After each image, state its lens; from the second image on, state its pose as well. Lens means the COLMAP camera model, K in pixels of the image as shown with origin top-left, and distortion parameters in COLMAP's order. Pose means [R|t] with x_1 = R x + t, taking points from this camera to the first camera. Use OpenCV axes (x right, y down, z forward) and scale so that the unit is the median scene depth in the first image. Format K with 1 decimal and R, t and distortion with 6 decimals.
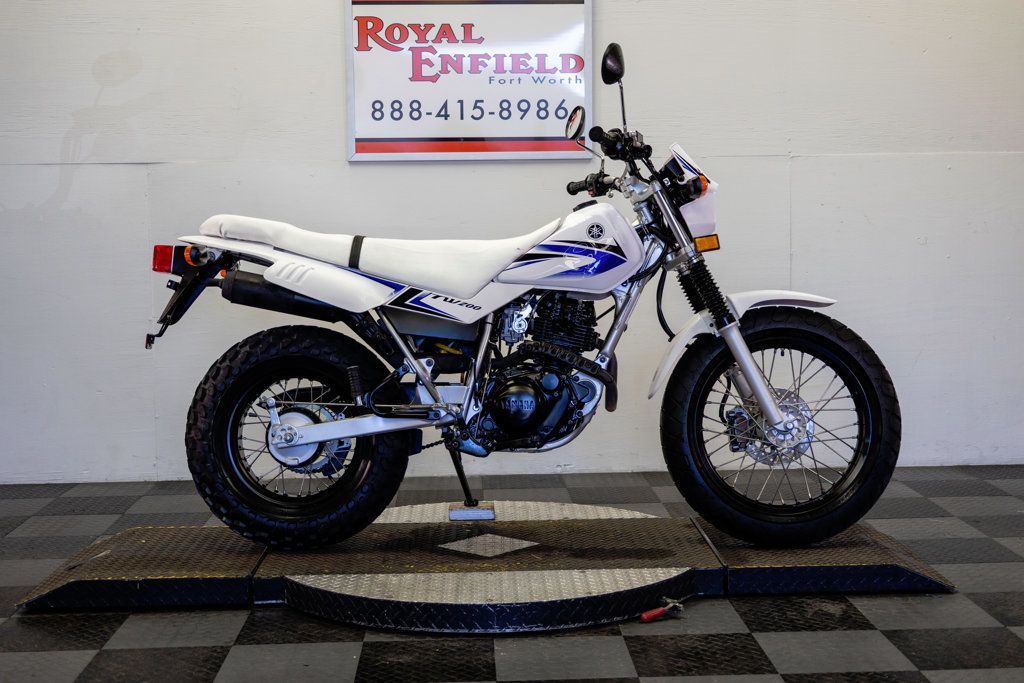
lens RADIAL K [[1453.7, 0, 514.8], [0, 1453.7, 342.3], [0, 0, 1]] dist [0.006435, -0.004024]
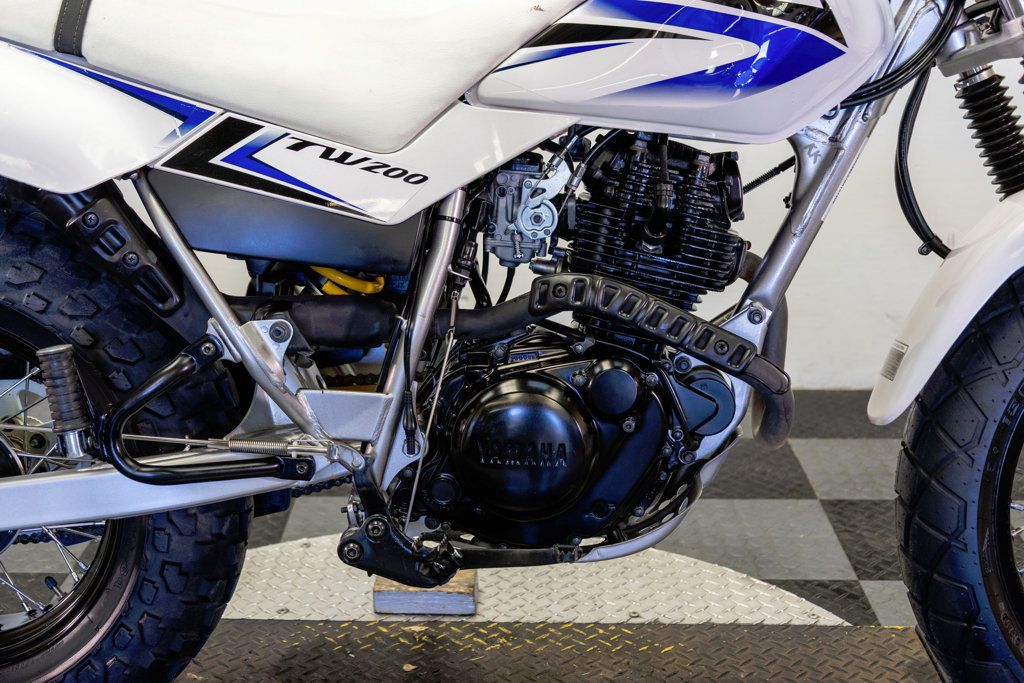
lens RADIAL K [[1473.4, 0, 515.2], [0, 1473.4, 342.3], [0, 0, 1]] dist [0.015956, -0.019117]
pose [[0.999269, 0.028381, -0.025625, 0.008557], [-0.022750, 0.979909, 0.198141, -0.055578], [0.030734, -0.197413, 0.979839, 0.630422]]
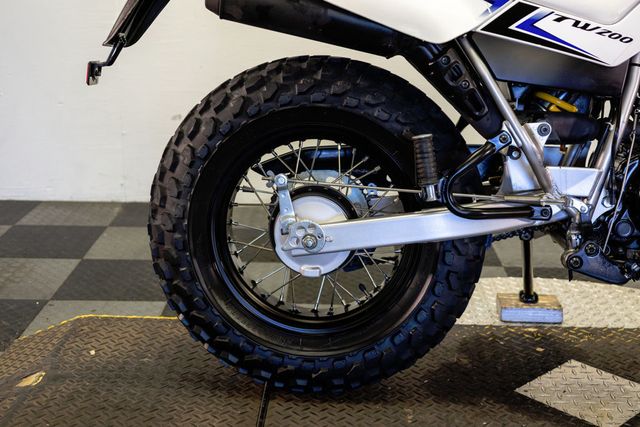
lens RADIAL K [[917.0, 0, 327.3], [0, 917.0, 213.0], [0, 0, 1]] dist [0.033439, -0.043621]
pose [[0.998422, 0.039036, -0.040365, -0.129276], [-0.030468, 0.980425, 0.194523, -0.023261], [0.047168, -0.192987, 0.980067, 0.599354]]
